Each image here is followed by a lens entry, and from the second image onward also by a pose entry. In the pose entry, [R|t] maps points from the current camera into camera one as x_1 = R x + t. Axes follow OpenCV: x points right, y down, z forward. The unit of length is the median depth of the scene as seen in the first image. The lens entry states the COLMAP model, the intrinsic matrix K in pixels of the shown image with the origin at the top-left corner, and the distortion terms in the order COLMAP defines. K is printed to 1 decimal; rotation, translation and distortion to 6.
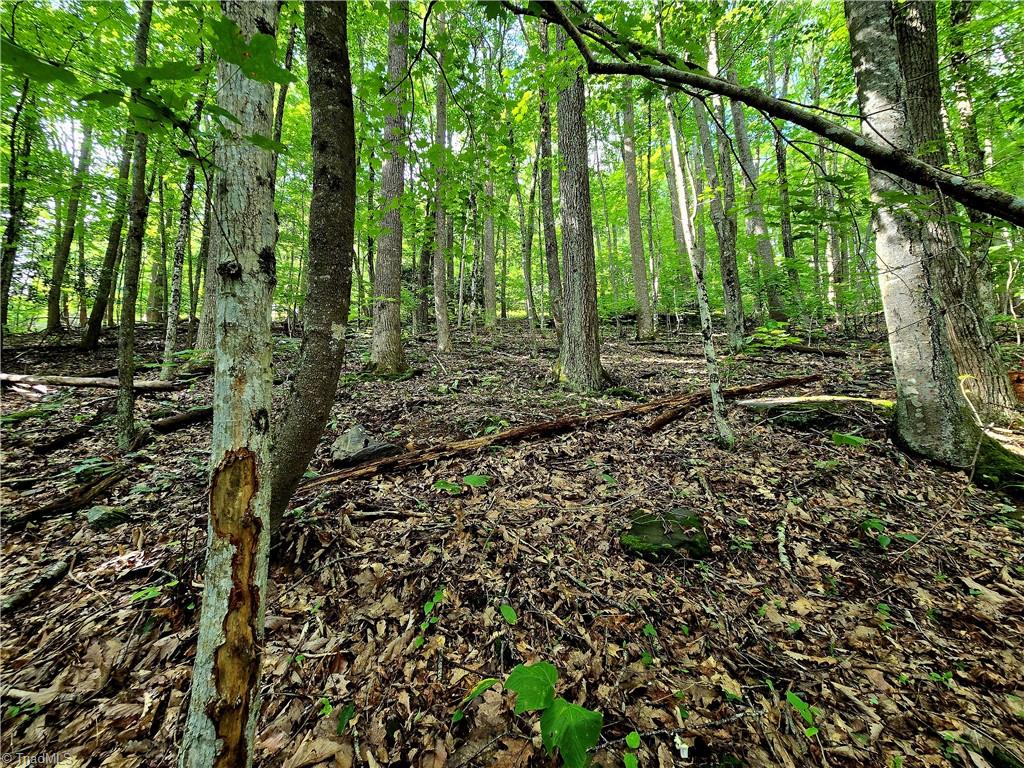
lens RADIAL K [[419.5, 0, 511.1], [0, 419.5, 378.3], [0, 0, 1]] dist [0.002810, 0.000936]
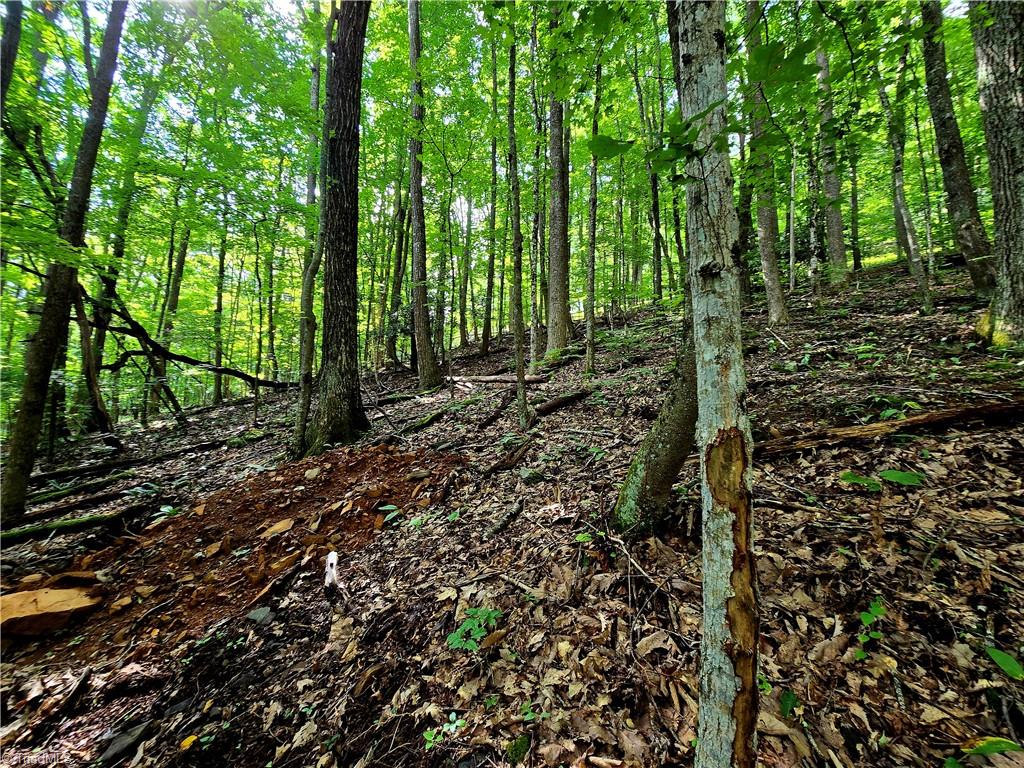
lens RADIAL K [[419.5, 0, 511.1], [0, 419.5, 378.3], [0, 0, 1]] dist [0.002810, 0.000936]
pose [[0.756009, -0.052077, -0.652486, -0.126789], [0.076628, 0.997017, 0.009210, -0.006921], [0.650060, -0.056962, 0.757745, -0.079923]]
